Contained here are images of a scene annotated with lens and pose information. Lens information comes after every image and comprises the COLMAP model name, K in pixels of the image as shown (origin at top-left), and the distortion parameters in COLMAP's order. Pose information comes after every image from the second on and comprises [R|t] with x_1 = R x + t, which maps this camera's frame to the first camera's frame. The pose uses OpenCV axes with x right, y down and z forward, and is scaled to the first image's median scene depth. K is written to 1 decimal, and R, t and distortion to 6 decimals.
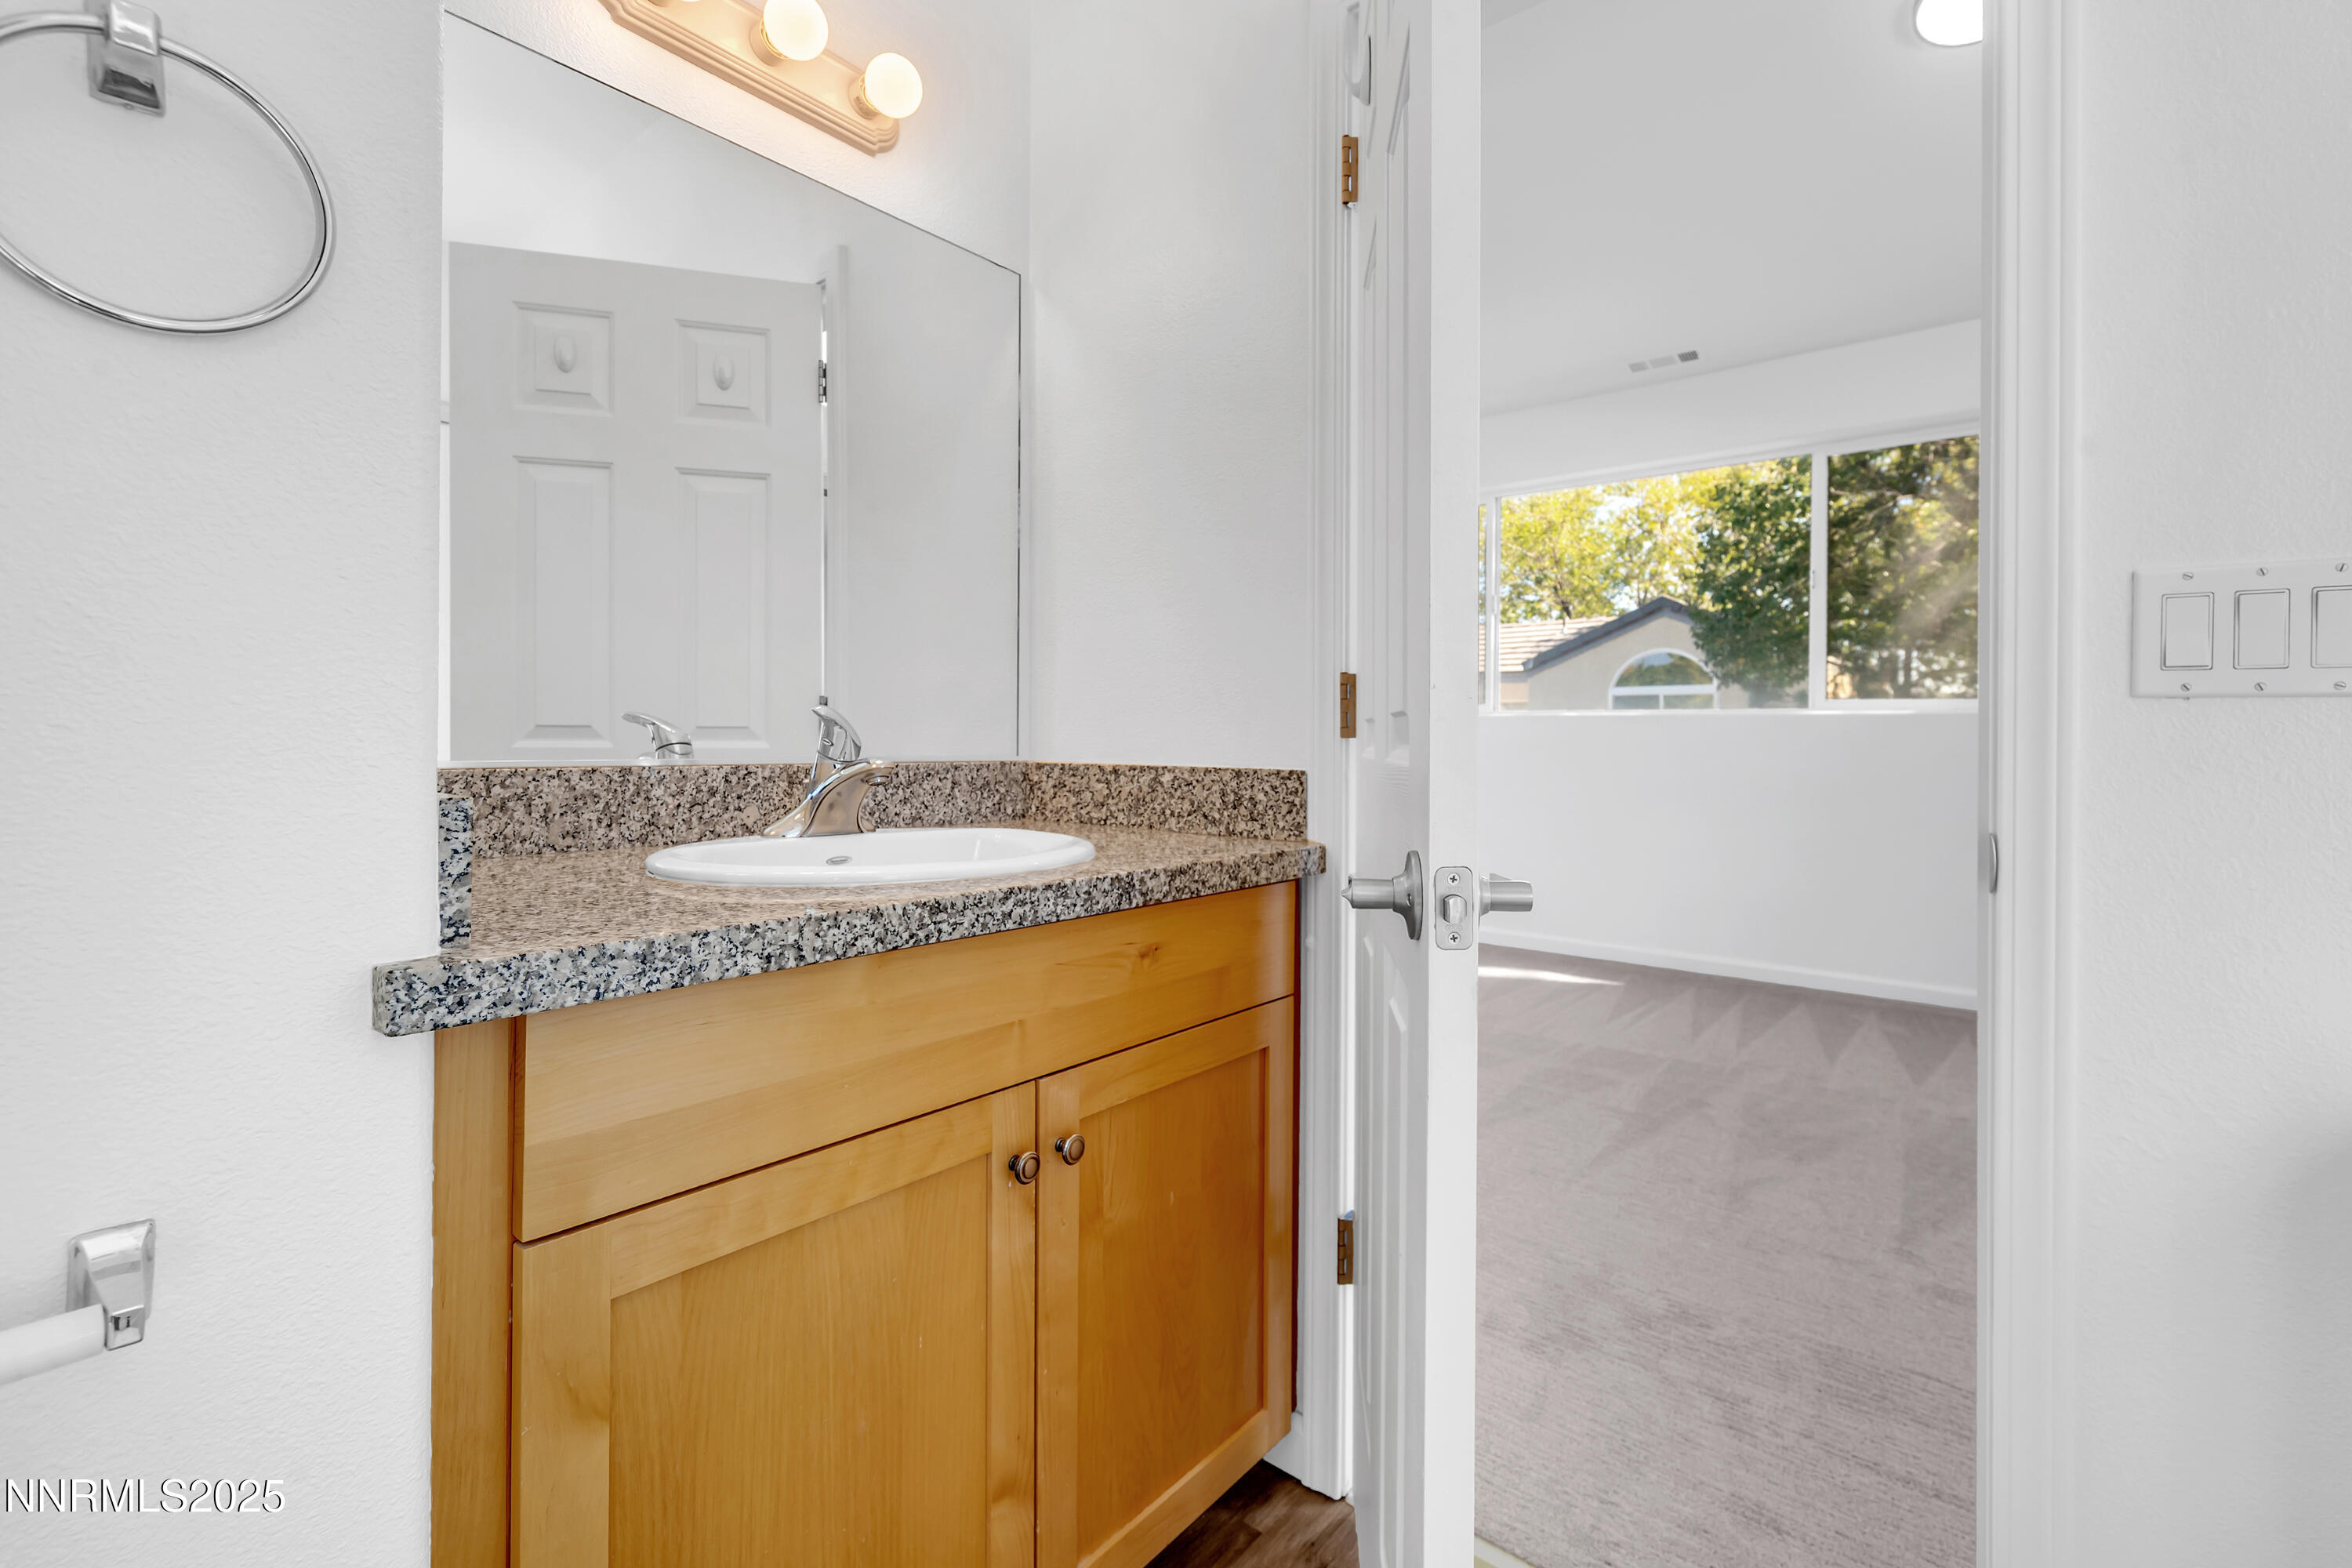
lens RADIAL K [[1050.0, 0, 1171.5], [0, 1050.0, 756.9], [0, 0, 1]] dist [0.000481, 0.000128]
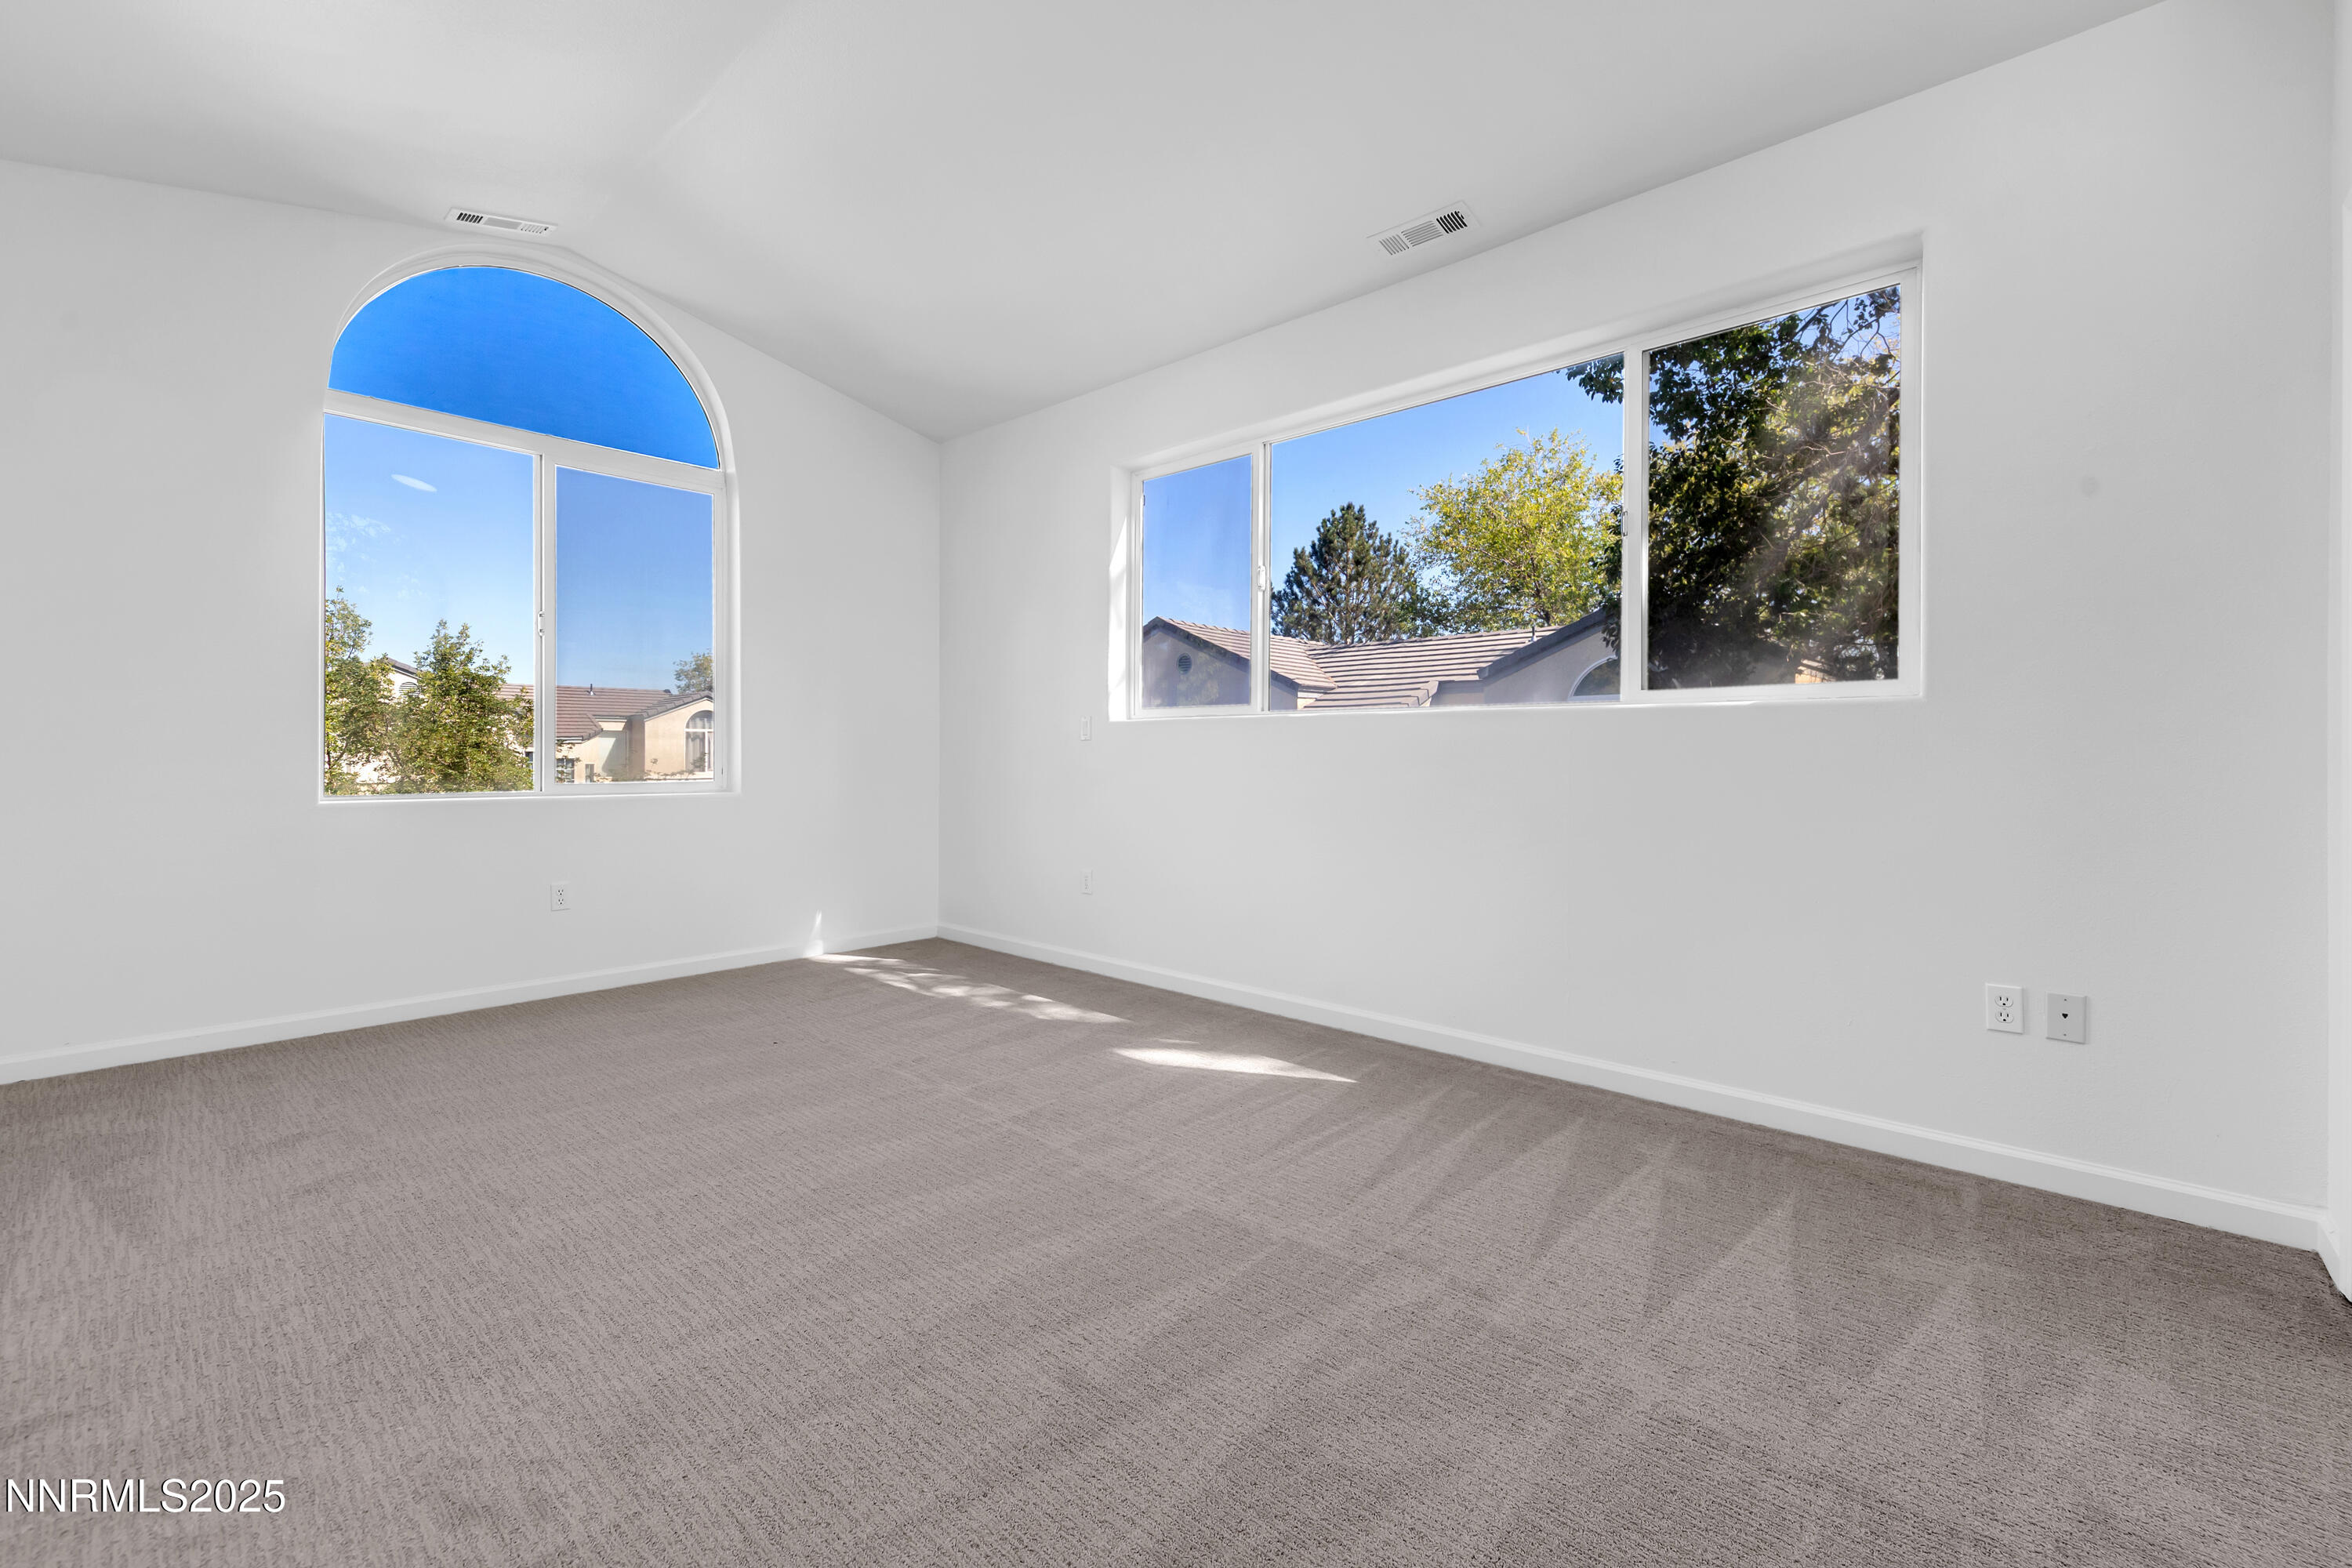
lens RADIAL K [[995.2, 0, 1176.0], [0, 995.2, 784.0], [0, 0, 1]] dist [0.023138, 0.000088]
pose [[0.999182, -0.006092, -0.039966, 0.097305], [0.006556, 0.999913, 0.011478, 0.000146], [0.039893, -0.011730, 0.999135, 0.086280]]
